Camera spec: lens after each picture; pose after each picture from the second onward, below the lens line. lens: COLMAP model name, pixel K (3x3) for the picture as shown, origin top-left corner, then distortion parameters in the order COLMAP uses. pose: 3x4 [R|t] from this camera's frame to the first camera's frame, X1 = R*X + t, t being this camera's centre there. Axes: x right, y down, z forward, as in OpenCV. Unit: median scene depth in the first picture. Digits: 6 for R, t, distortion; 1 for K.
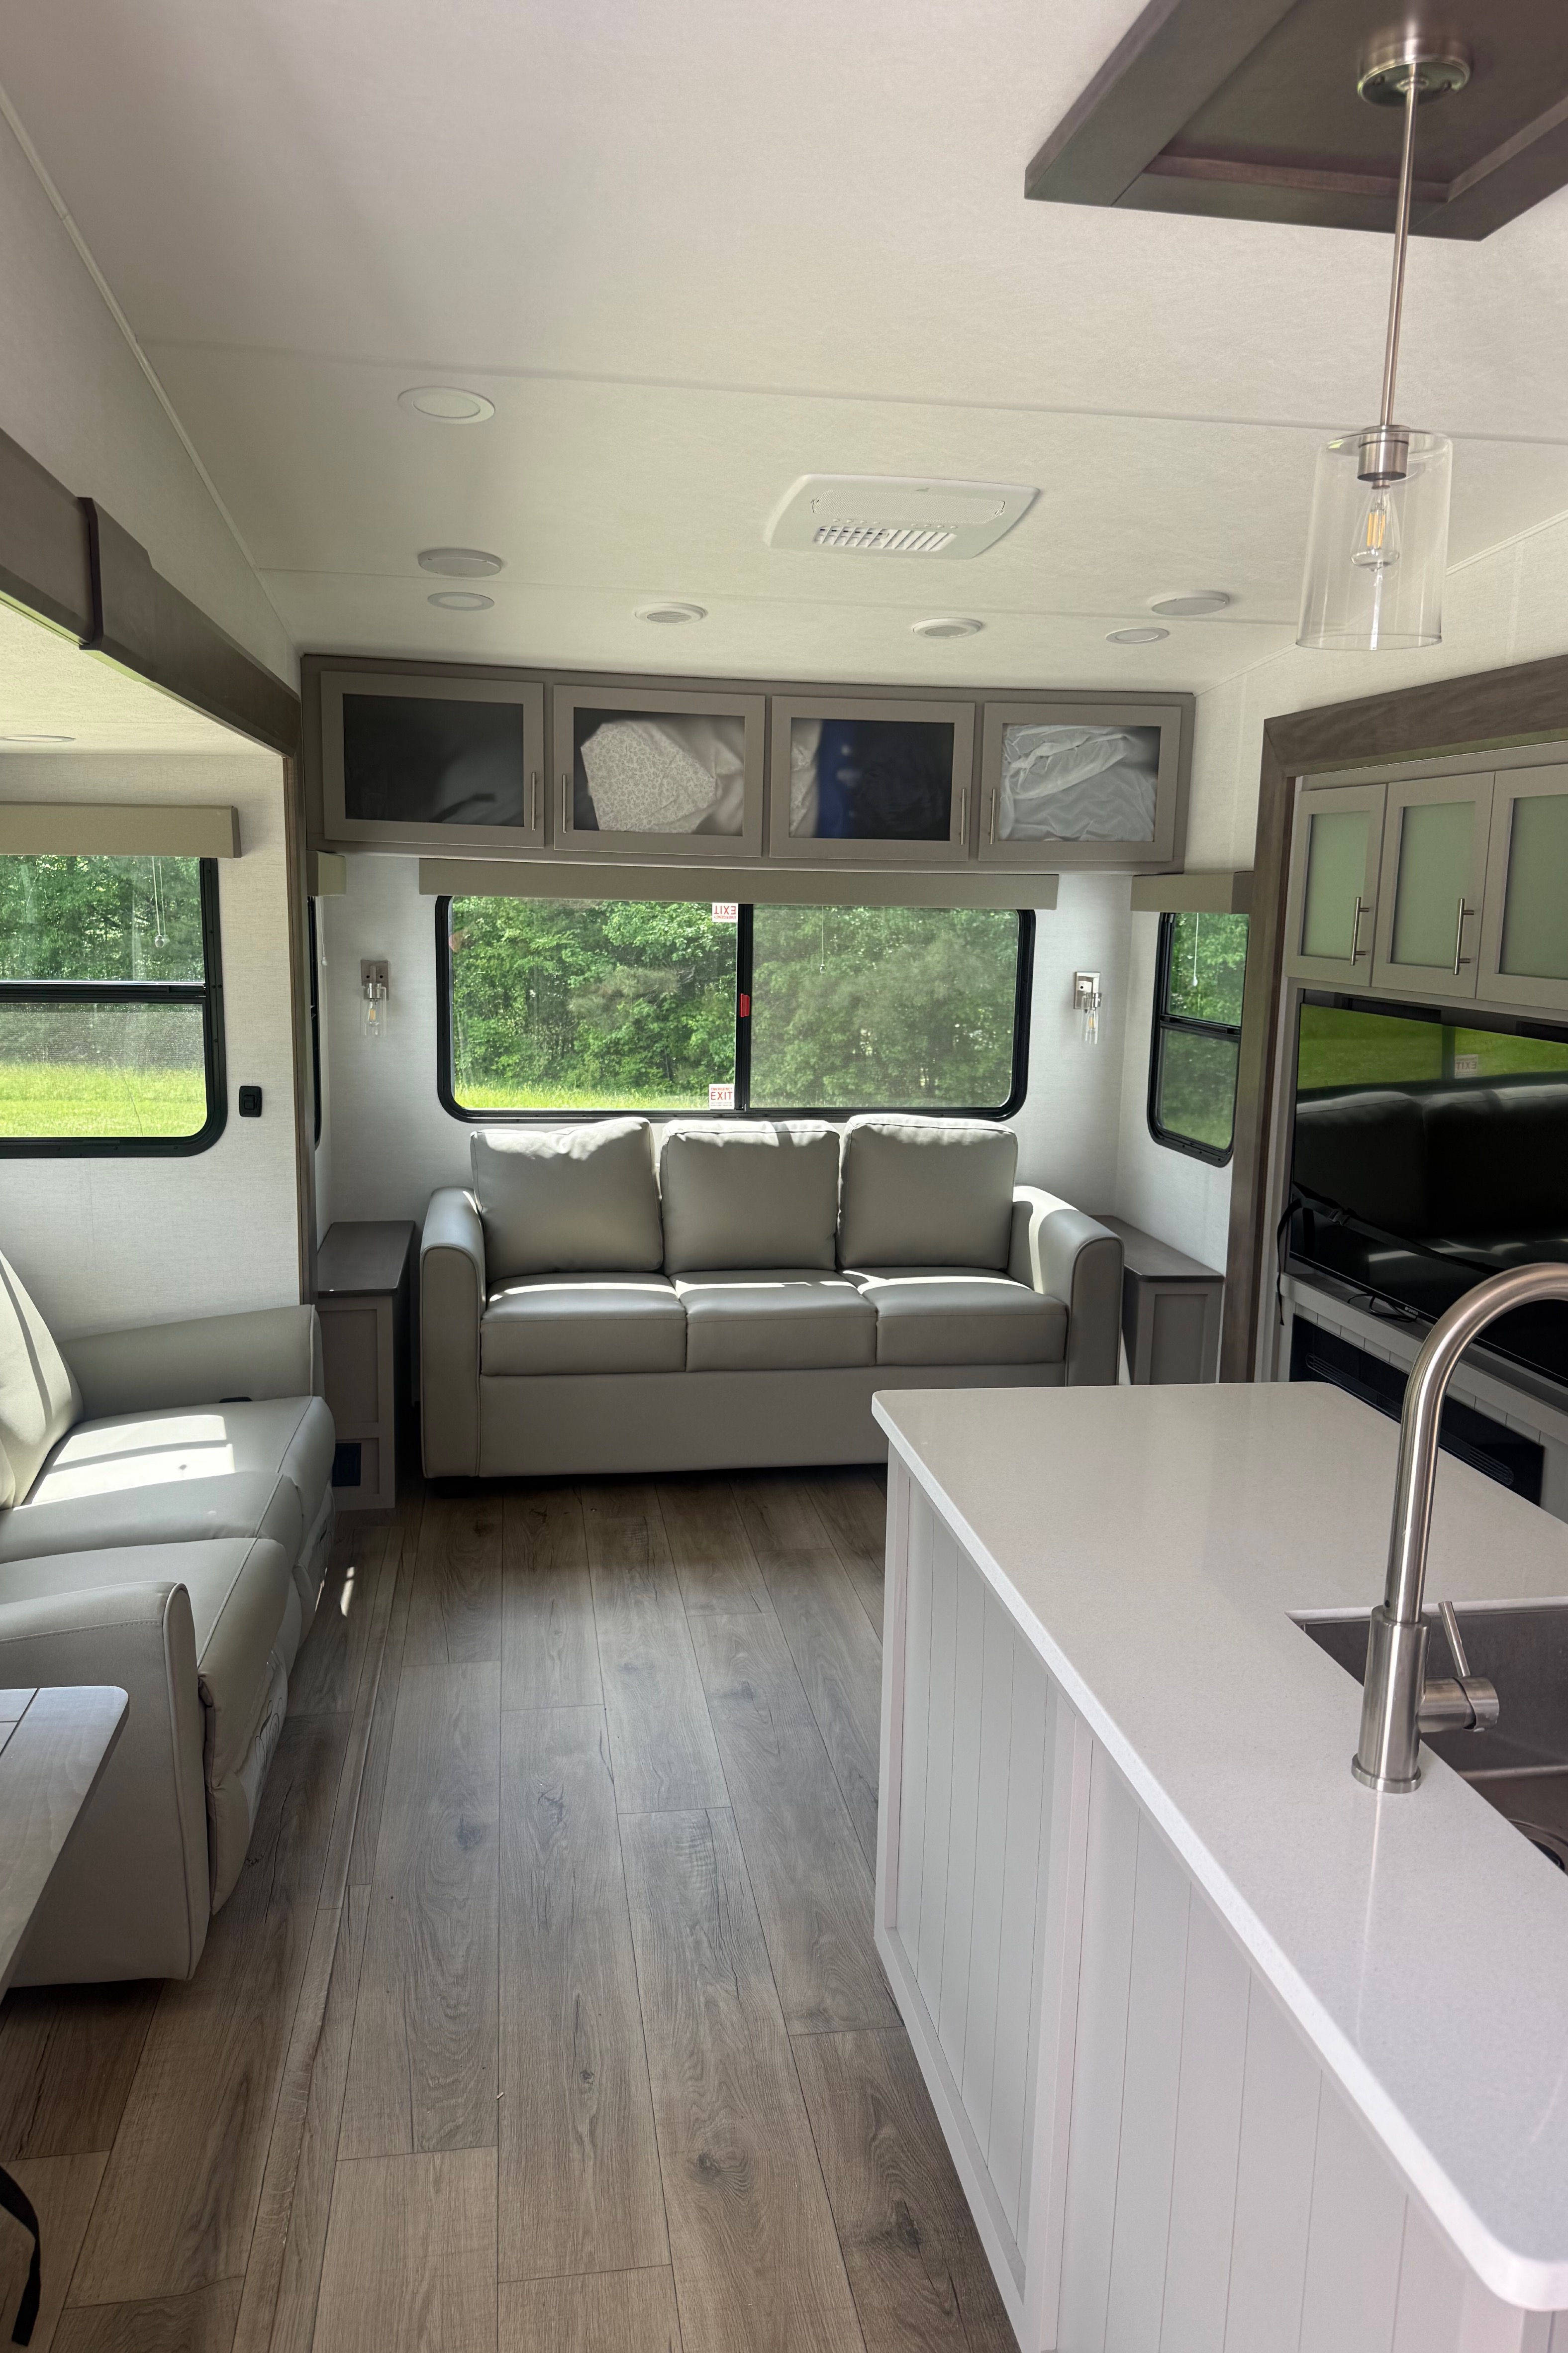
lens RADIAL K [[1636.8, 0, 784.0], [0, 1636.8, 1176.5], [0, 0, 1]] dist [0.098383, -0.146699]
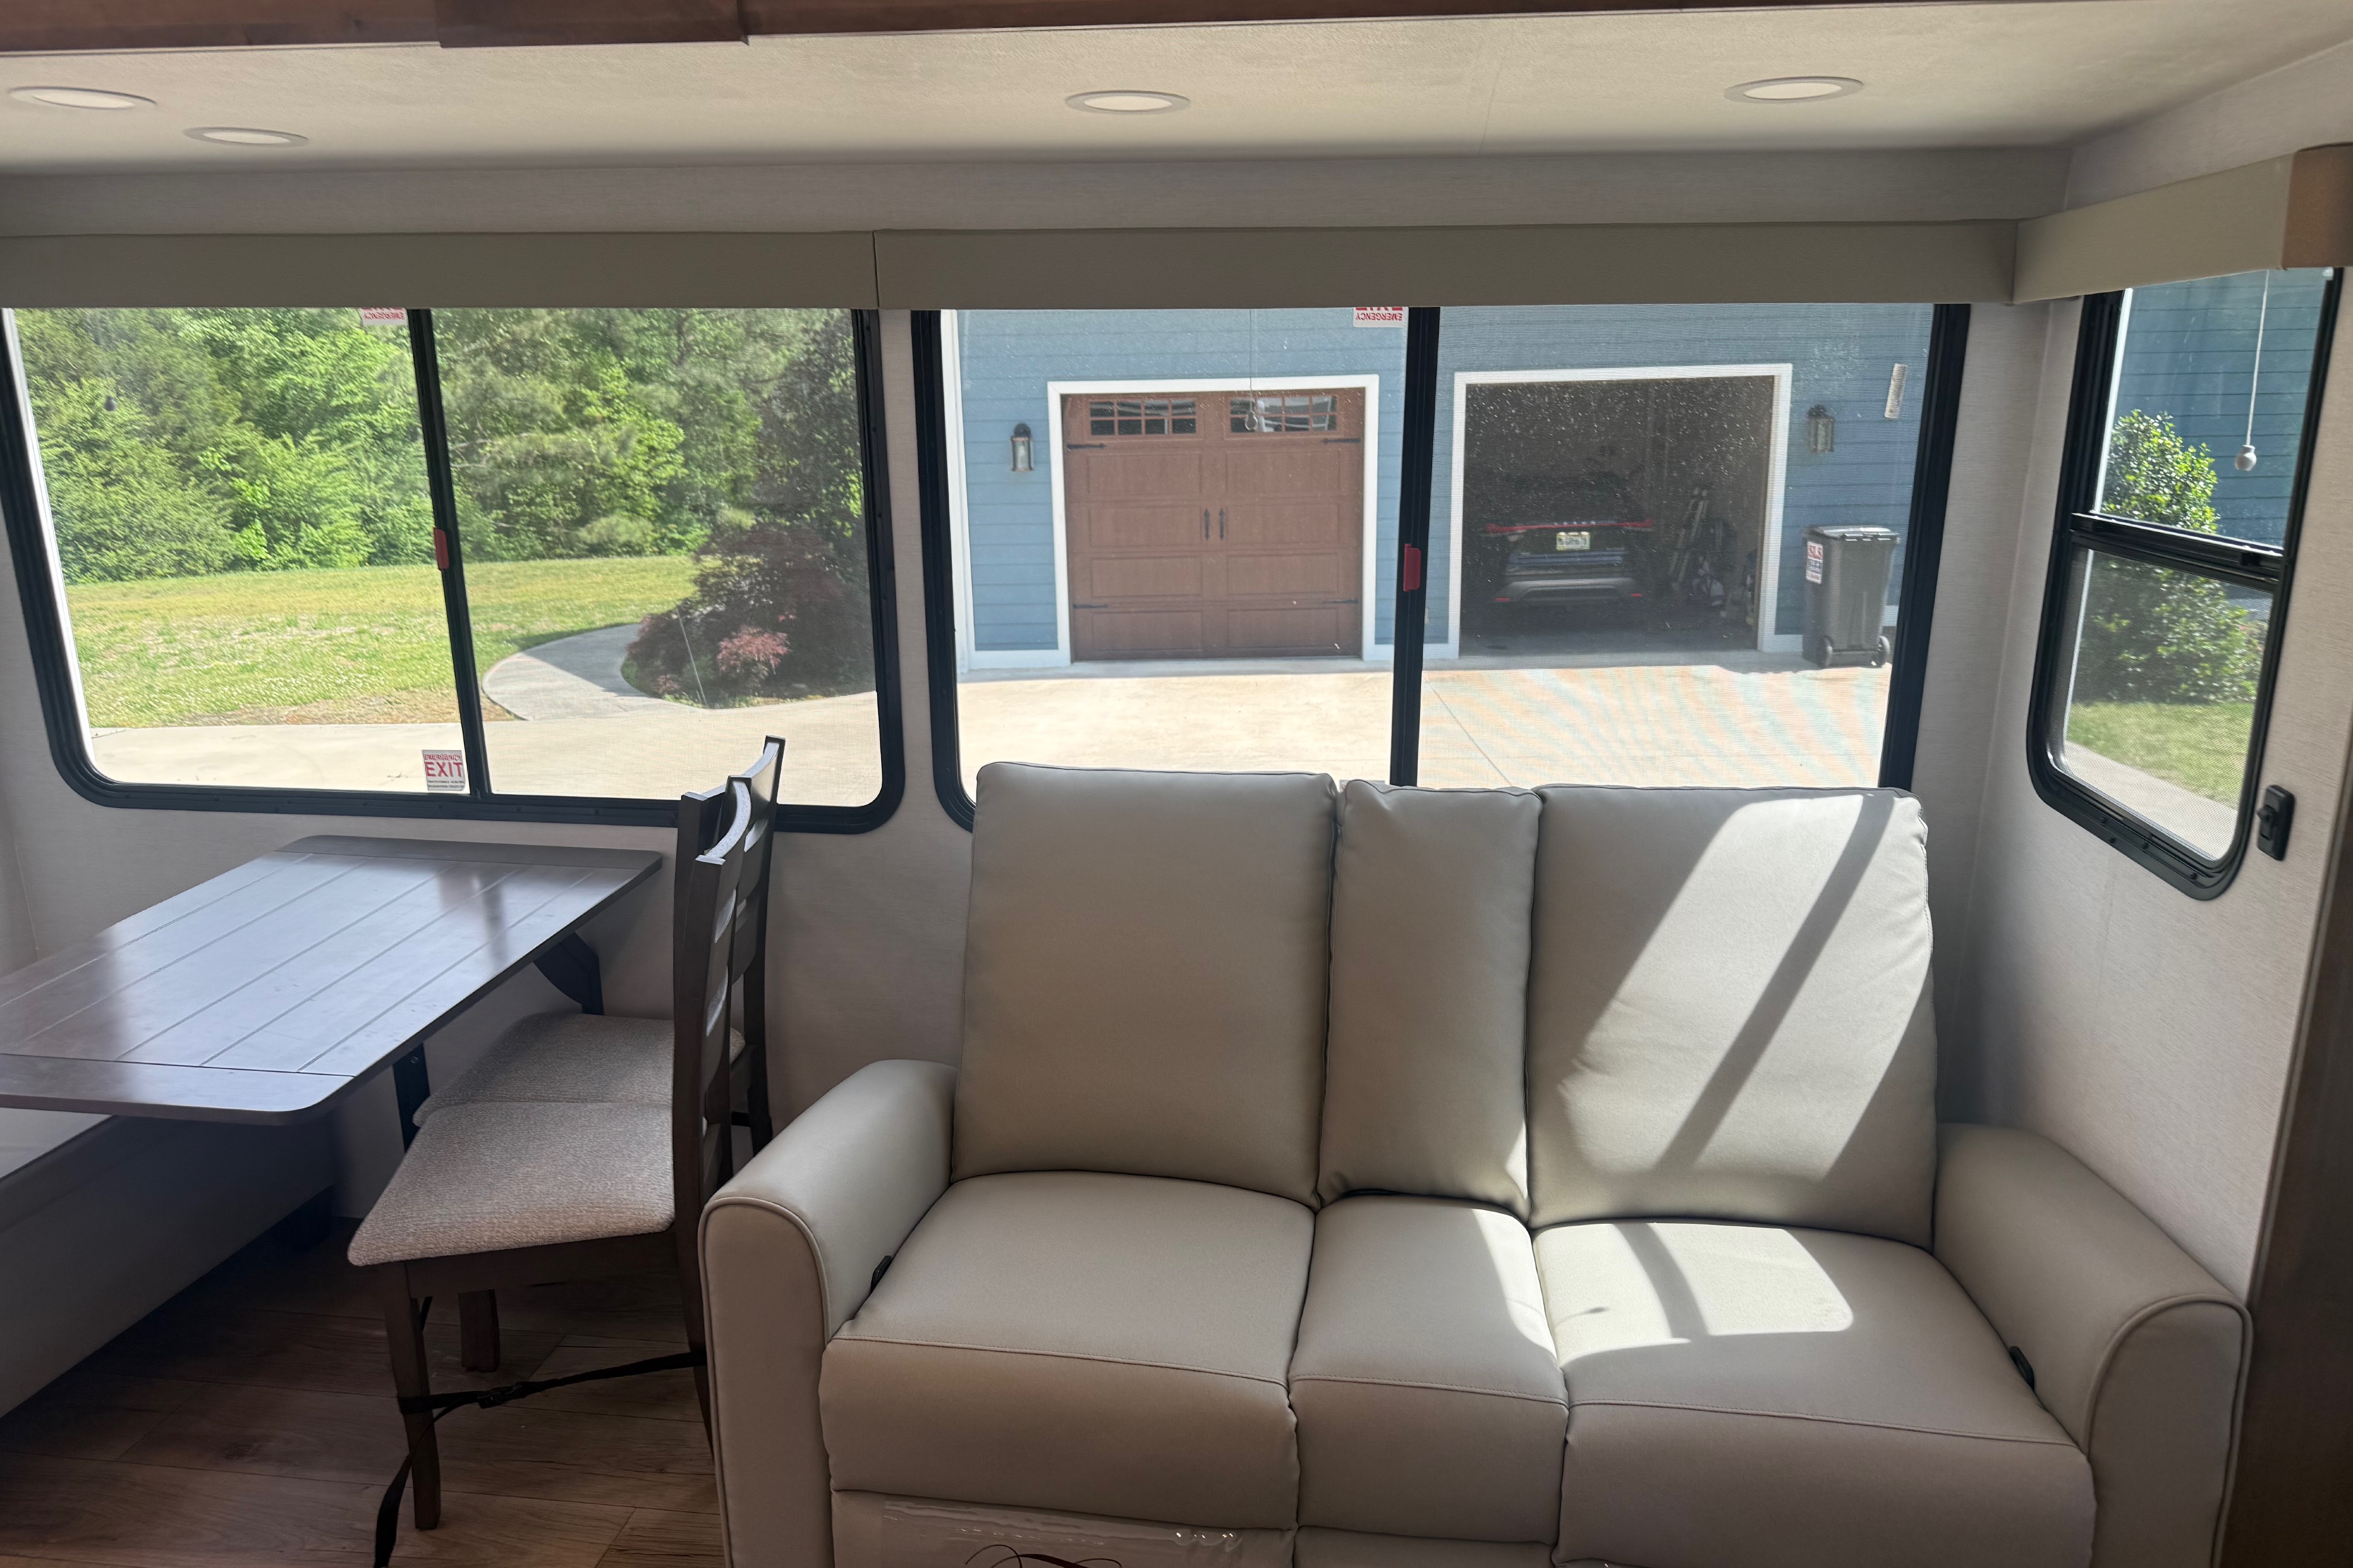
lens RADIAL K [[1636.8, 0, 1158.0], [0, 1636.8, 785.8], [0, 0, 1]] dist [0.098383, -0.146699]
pose [[-0.272083, 0.211376, -0.938771, 0.184161], [-0.170962, 0.949437, 0.263327, -0.123801], [0.946965, 0.232141, -0.222188, 0.832663]]
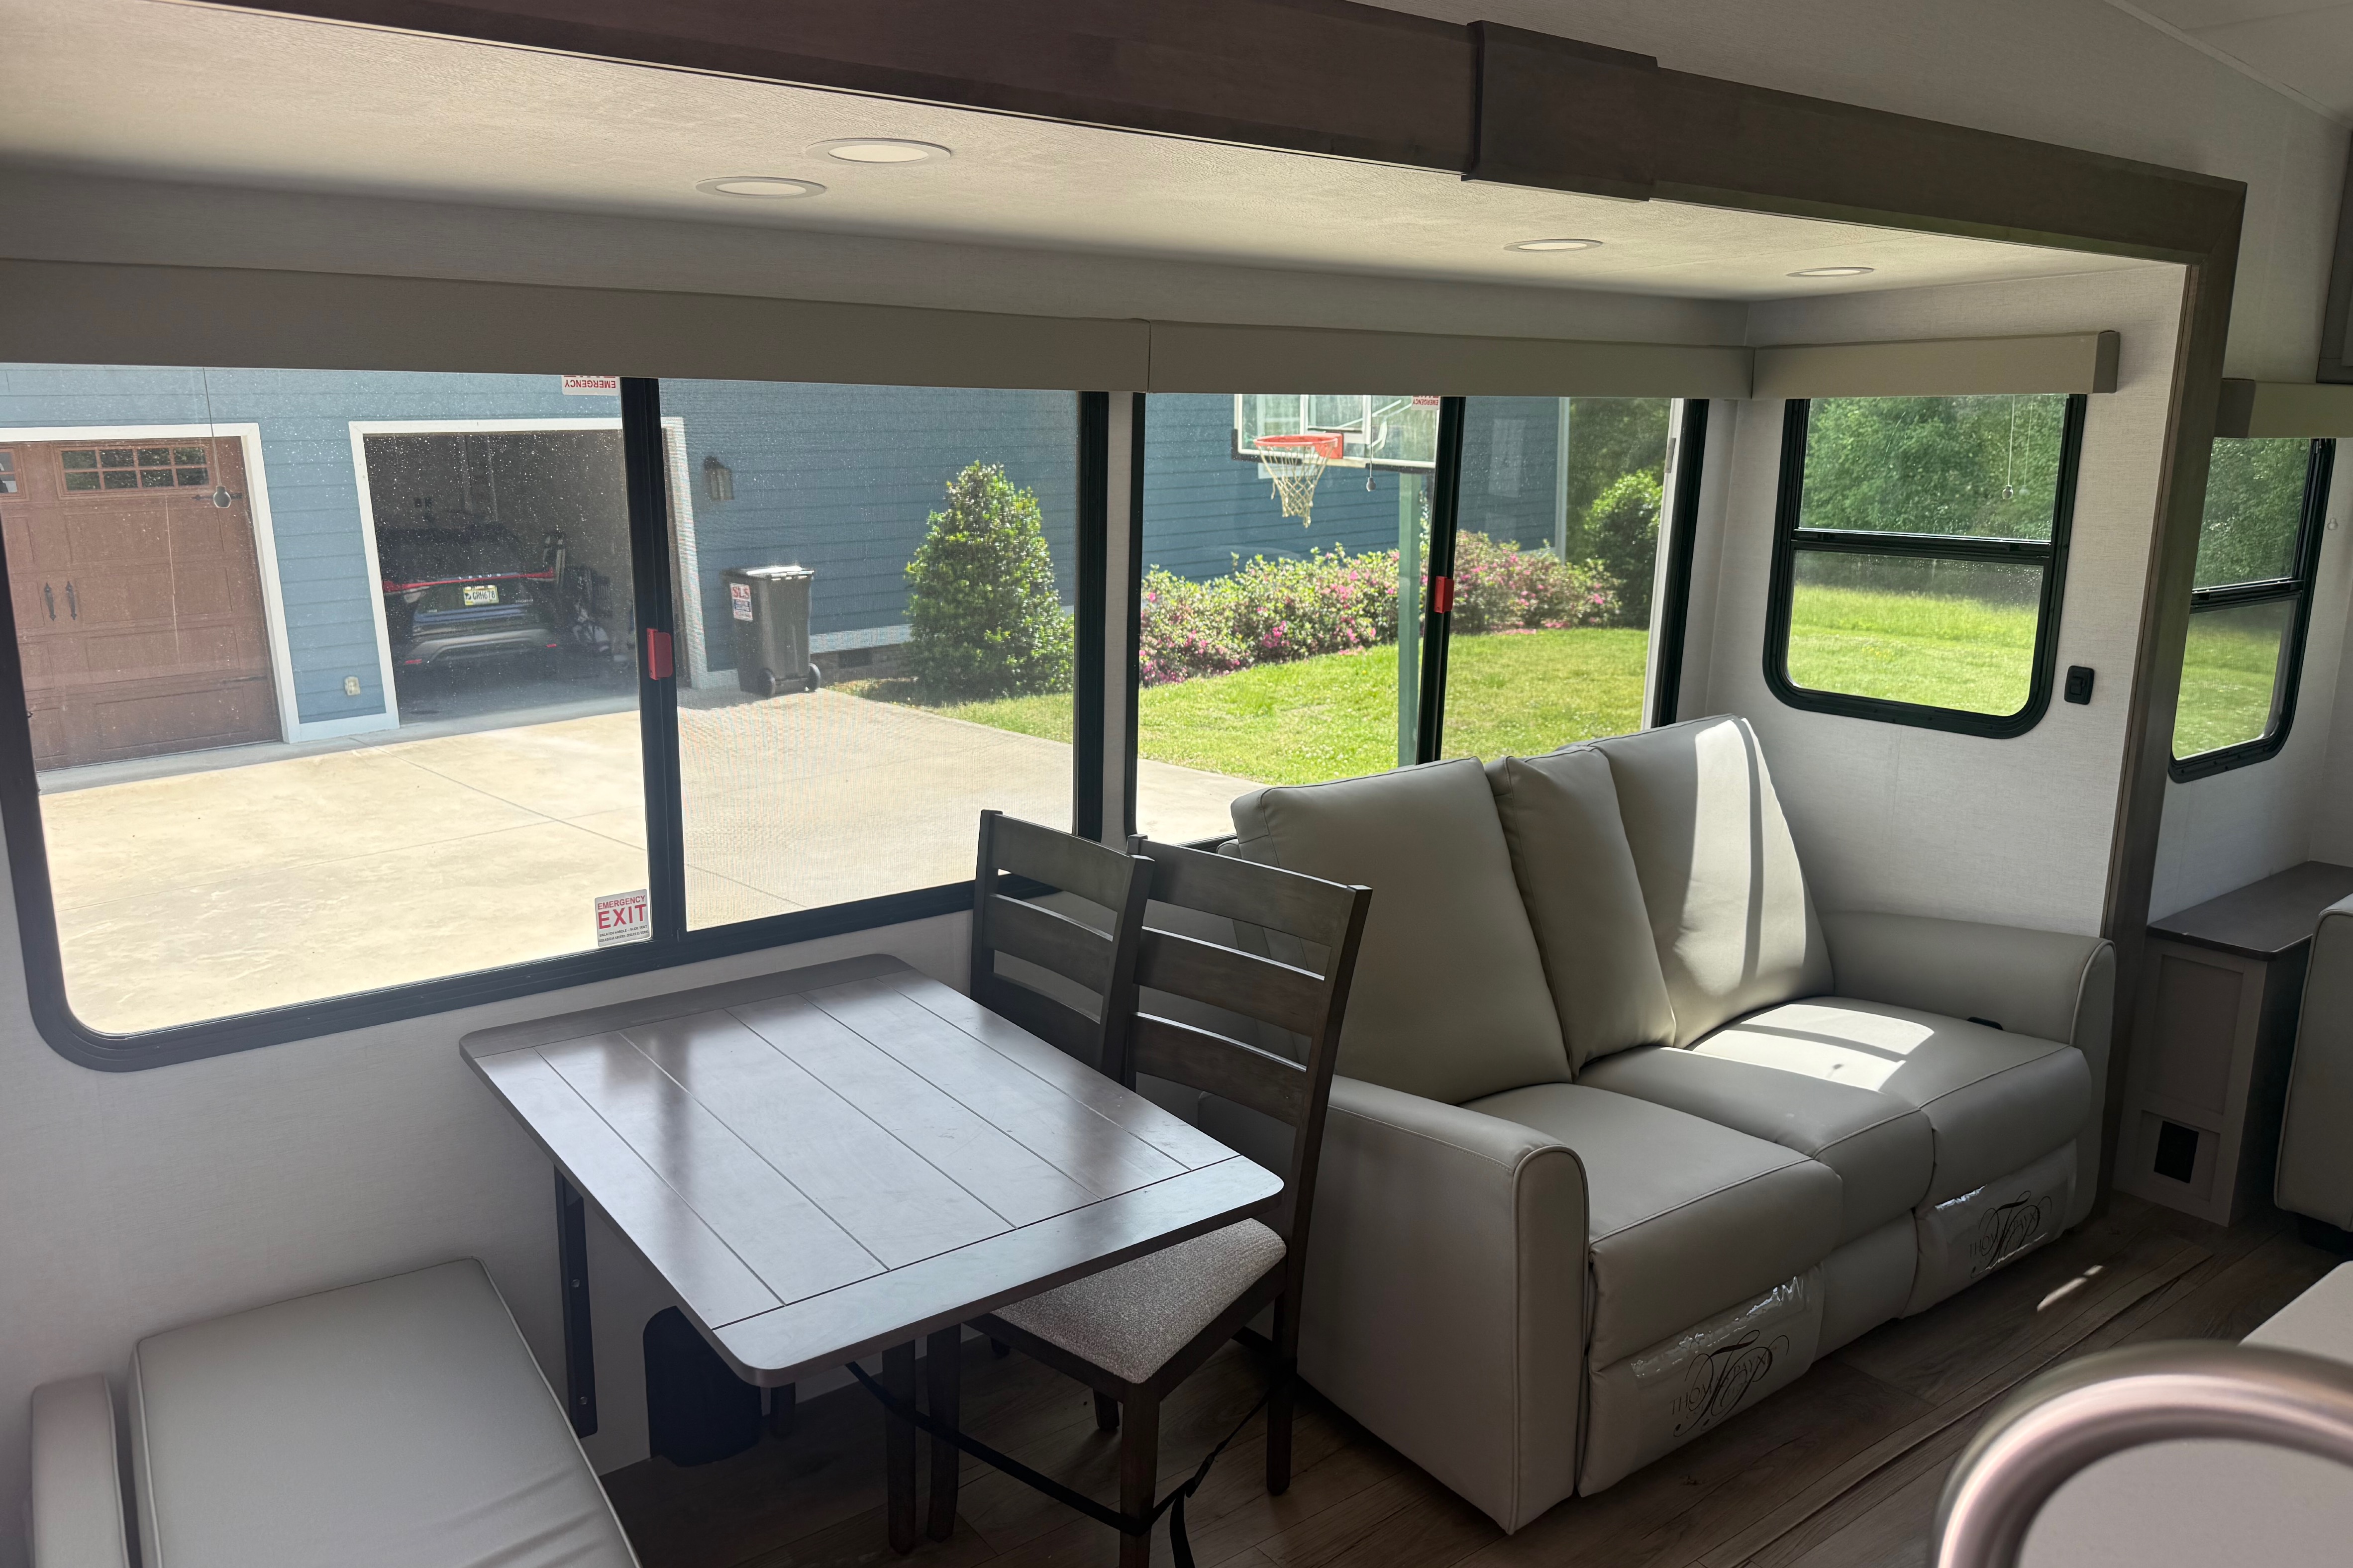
lens RADIAL K [[1636.8, 0, 1158.0], [0, 1636.8, 785.8], [0, 0, 1]] dist [0.098383, -0.146699]
pose [[0.471857, 0.169297, -0.865268, 0.201188], [-0.146353, 0.982816, 0.112486, -0.022552], [0.869443, 0.073558, 0.488526, 0.188931]]
